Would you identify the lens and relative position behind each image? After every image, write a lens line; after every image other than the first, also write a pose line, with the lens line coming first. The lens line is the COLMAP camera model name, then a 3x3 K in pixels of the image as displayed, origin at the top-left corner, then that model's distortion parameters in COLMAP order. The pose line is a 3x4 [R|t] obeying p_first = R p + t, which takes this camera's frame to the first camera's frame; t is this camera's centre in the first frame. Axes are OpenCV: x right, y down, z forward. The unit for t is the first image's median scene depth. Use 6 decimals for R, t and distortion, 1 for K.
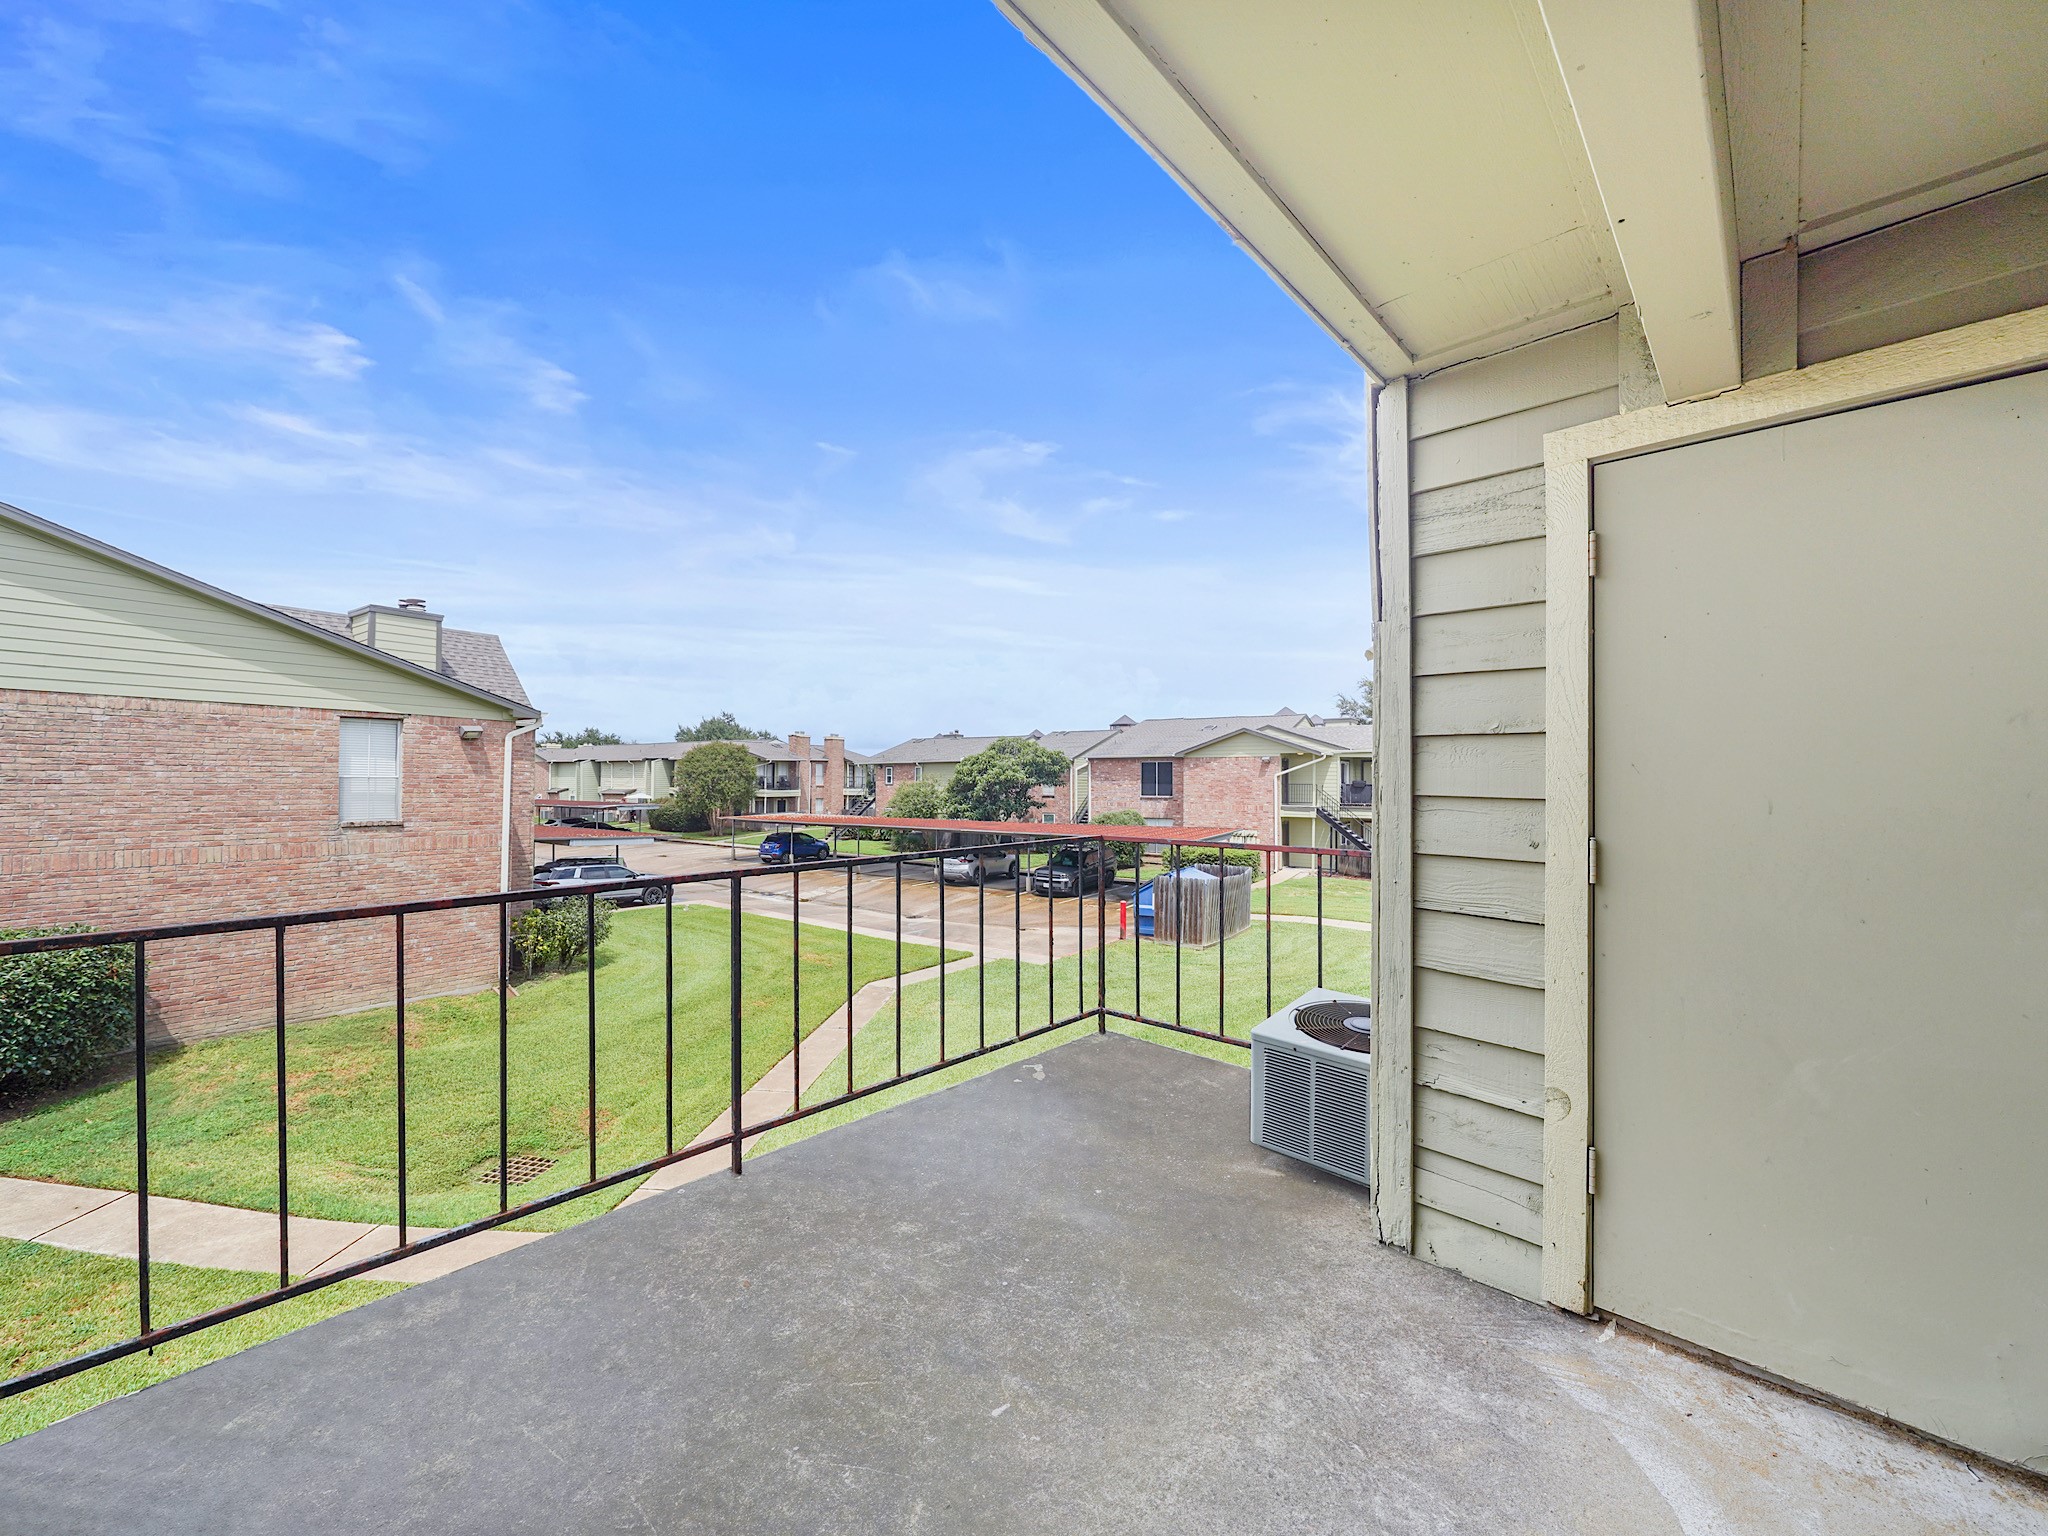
lens RADIAL K [[806.3, 0, 1010.0], [0, 806.3, 782.8], [0, 0, 1]] dist [-0.001322, -0.000337]
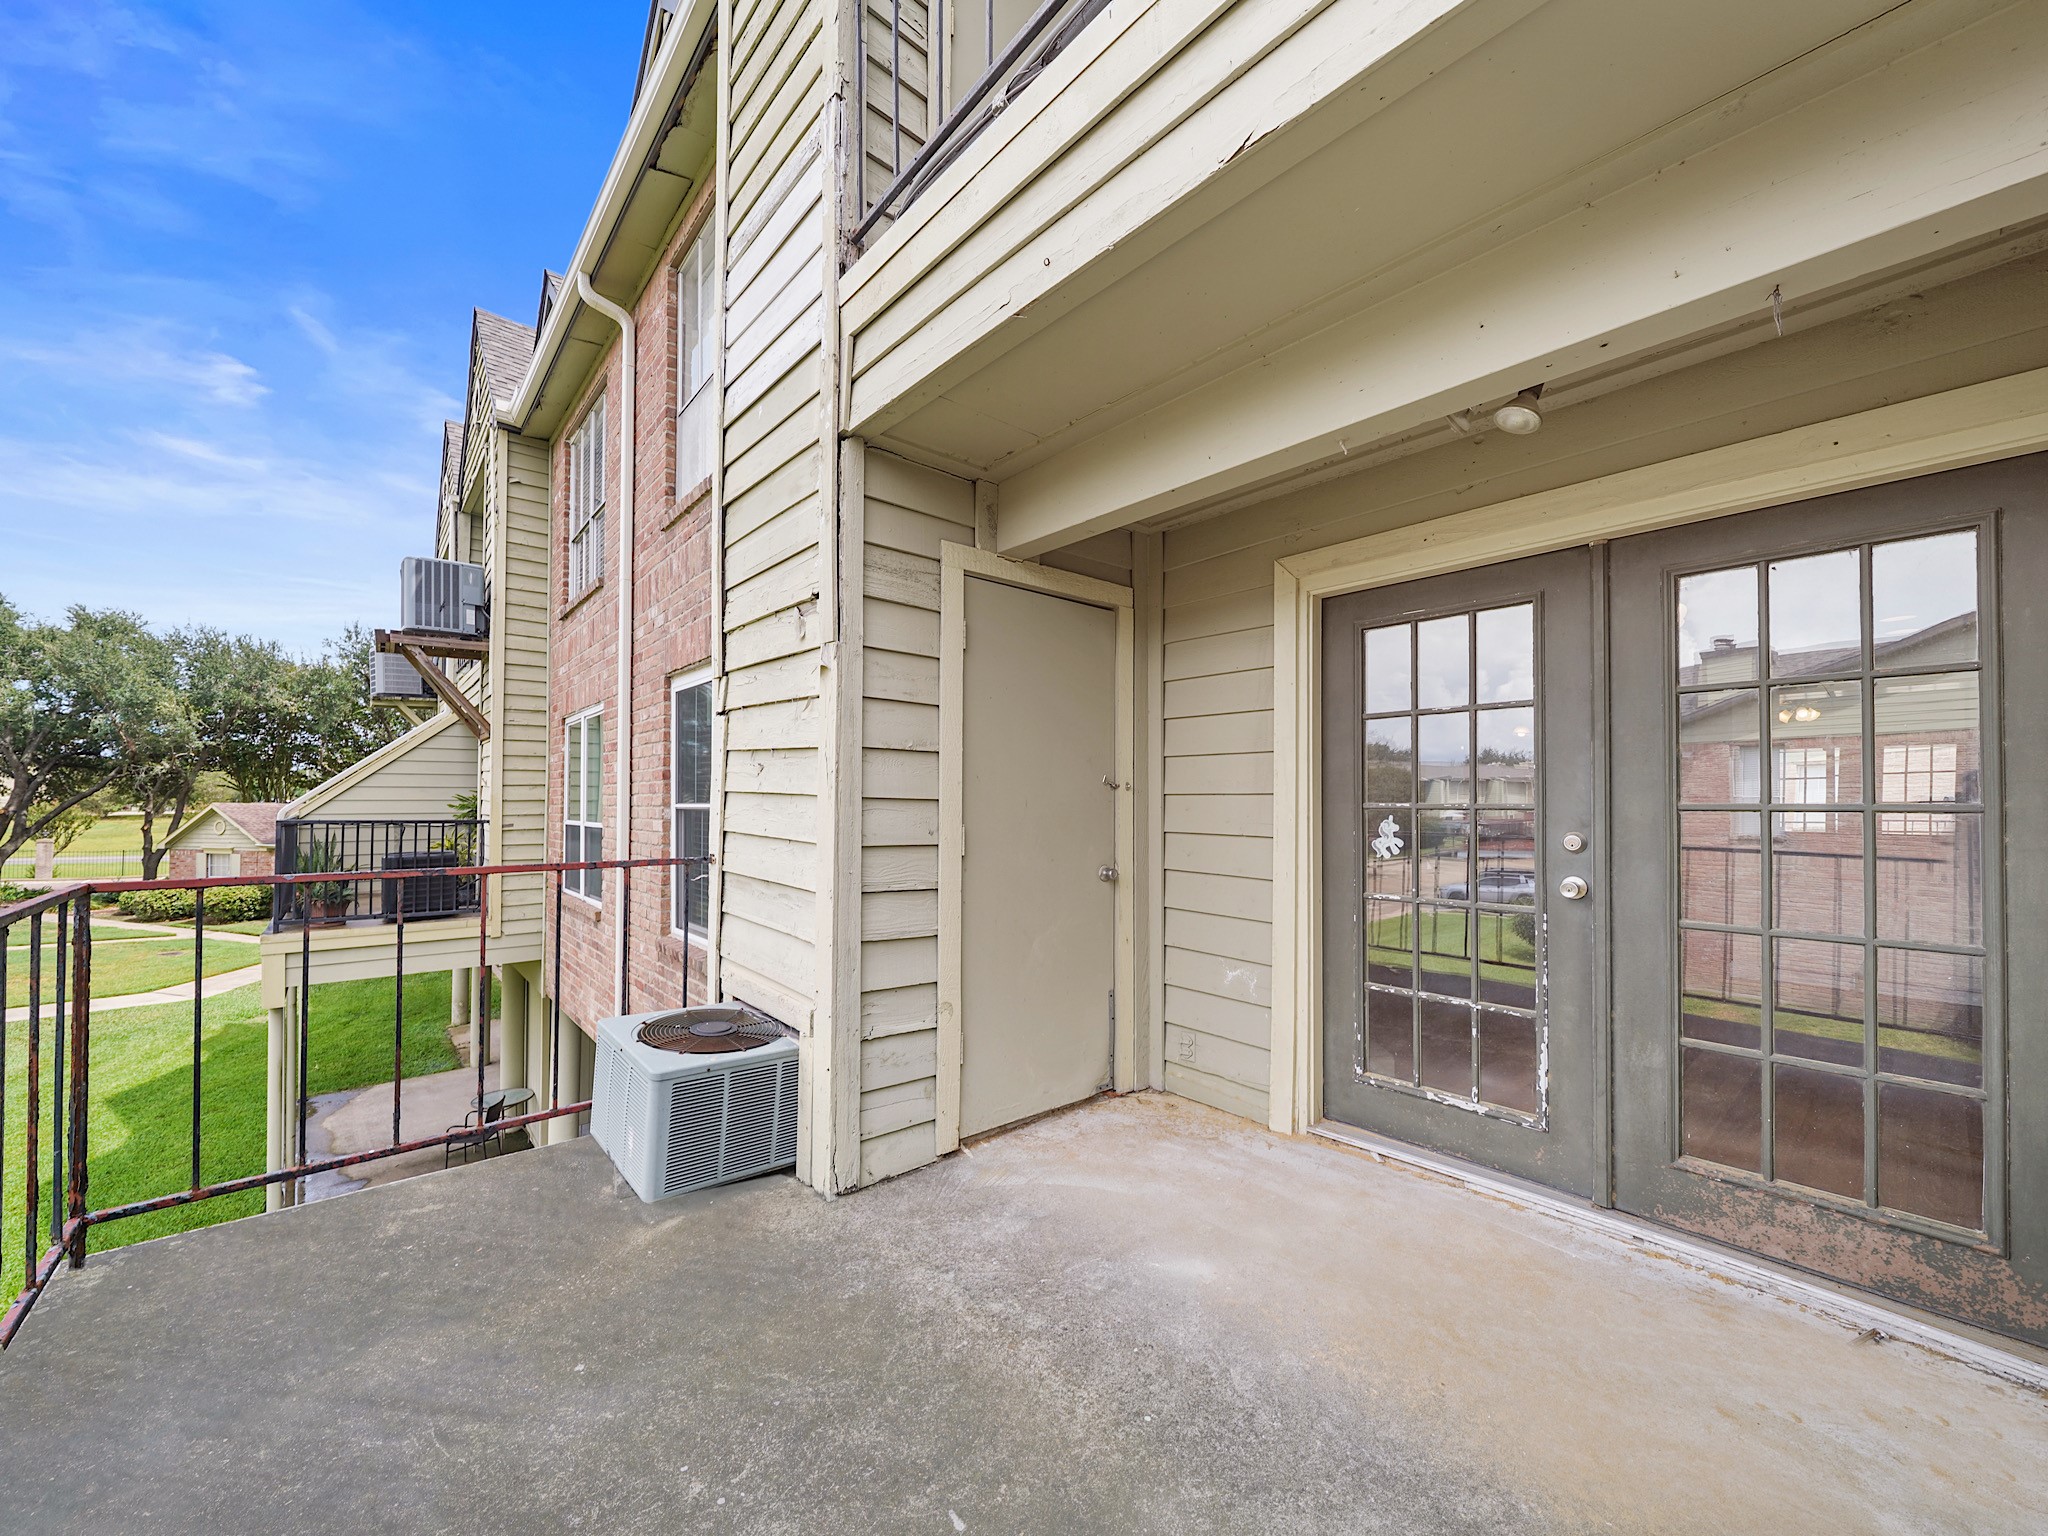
lens RADIAL K [[800.0, 0, 1028.4], [0, 800.0, 791.3], [0, 0, 1]] dist [-0.003066, -0.000584]
pose [[0.081608, 0.006758, 0.996642, -0.712094], [-0.002809, 0.999975, -0.006550, 0.015092], [-0.996661, -0.002265, 0.081625, 0.723019]]
